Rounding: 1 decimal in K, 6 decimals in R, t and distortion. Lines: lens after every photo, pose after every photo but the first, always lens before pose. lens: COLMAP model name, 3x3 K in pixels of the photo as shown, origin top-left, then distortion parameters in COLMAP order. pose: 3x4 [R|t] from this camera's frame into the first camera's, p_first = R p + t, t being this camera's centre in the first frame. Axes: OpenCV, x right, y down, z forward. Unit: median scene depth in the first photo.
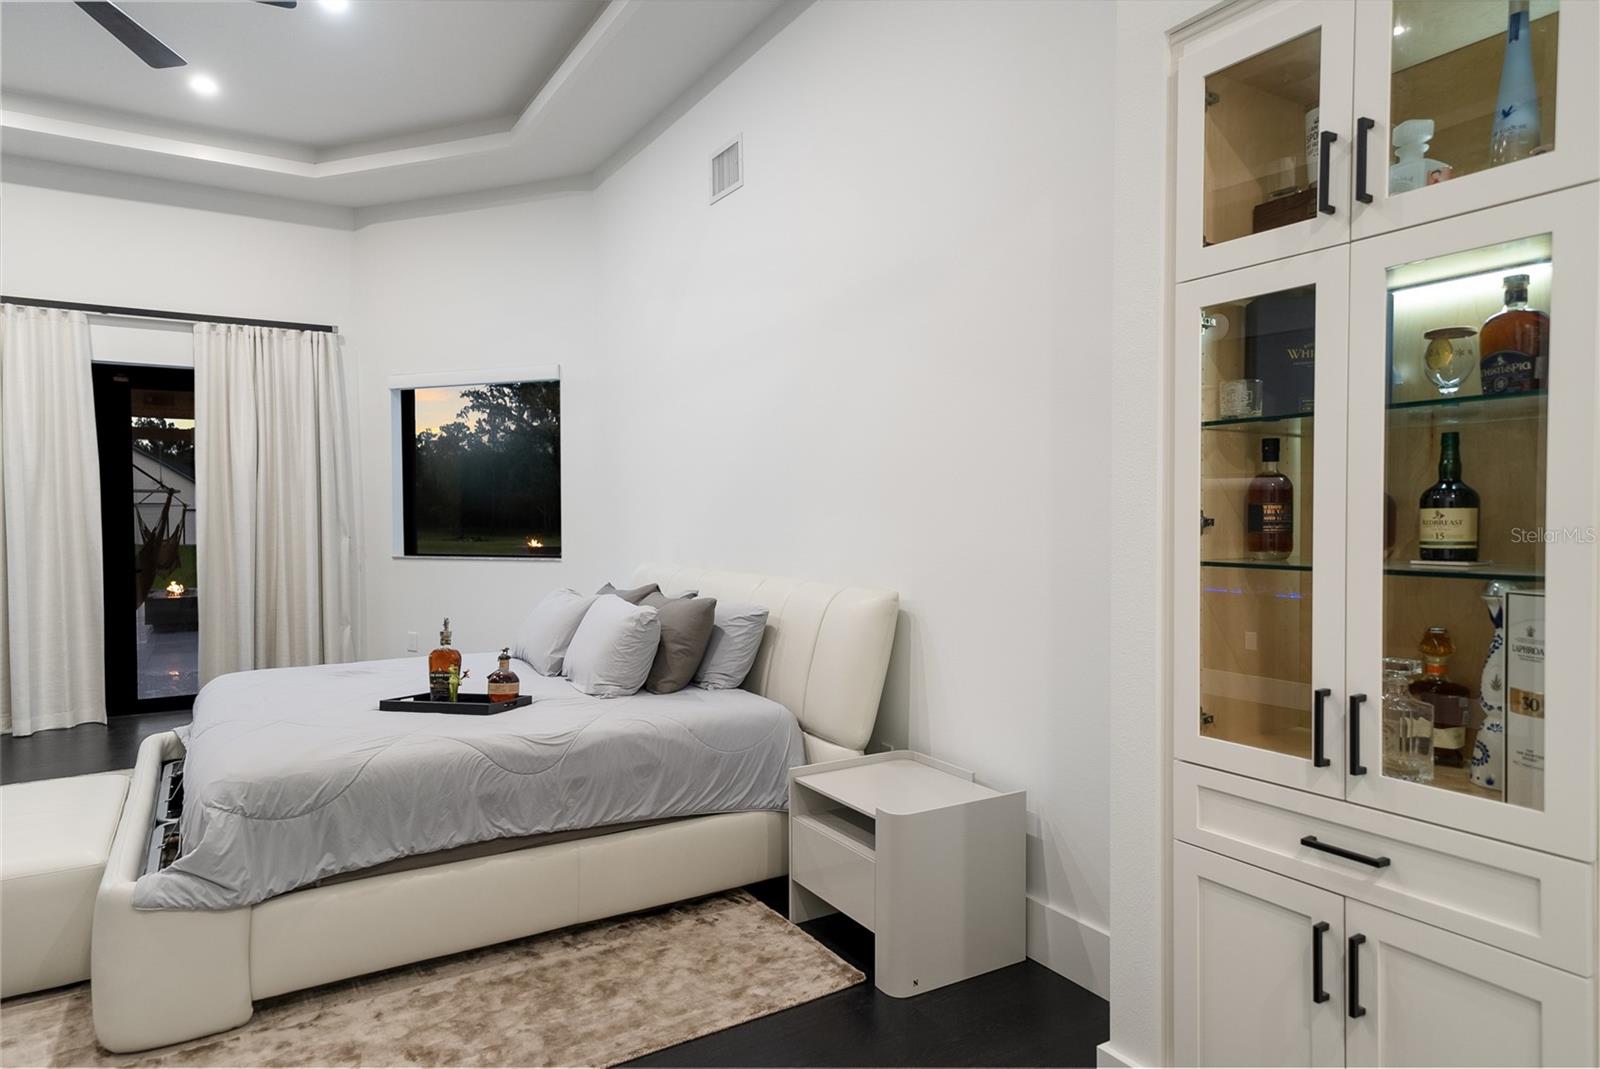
lens RADIAL K [[946.0, 0, 800.0], [0, 946.0, 534.5], [0, 0, 1]] dist [0.002921, 0.000696]
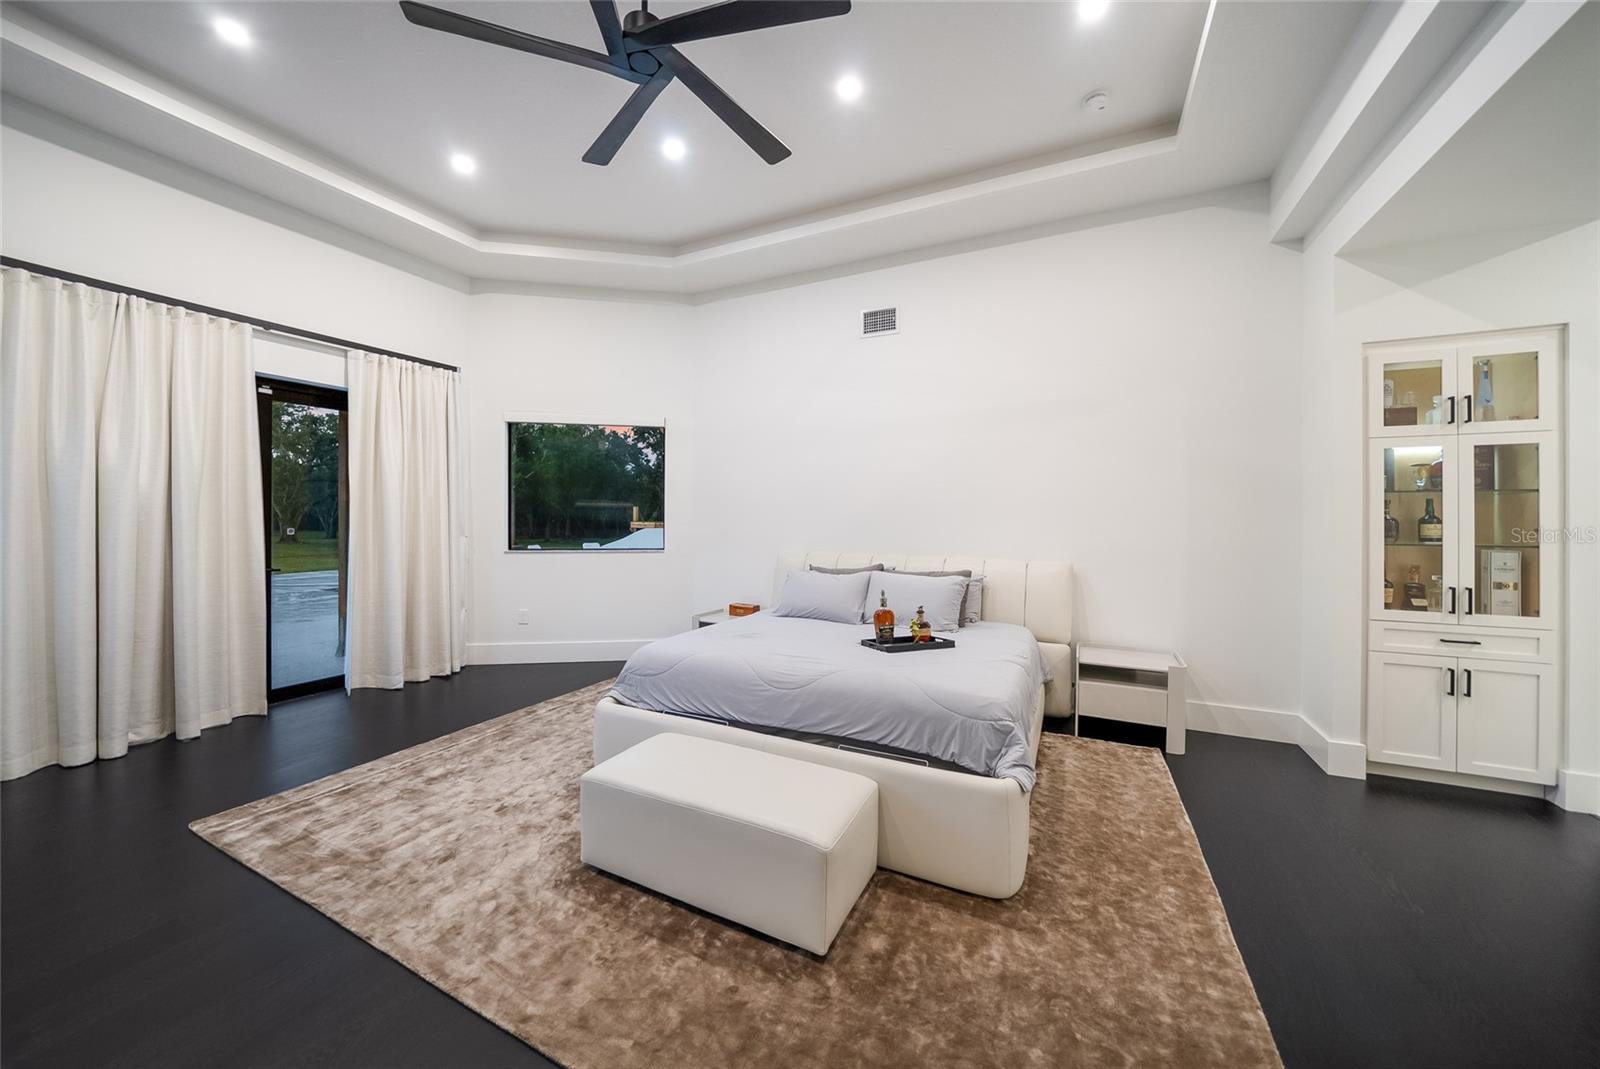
lens RADIAL K [[553.8, 0, 787.8], [0, 553.8, 506.1], [0, 0, 1]] dist [-0.023212, -0.000046]
pose [[0.855475, 0.016005, 0.517597, -0.561287], [0.004206, 0.999275, -0.037850, -0.007505], [-0.517828, 0.034557, 0.854787, 0.181680]]
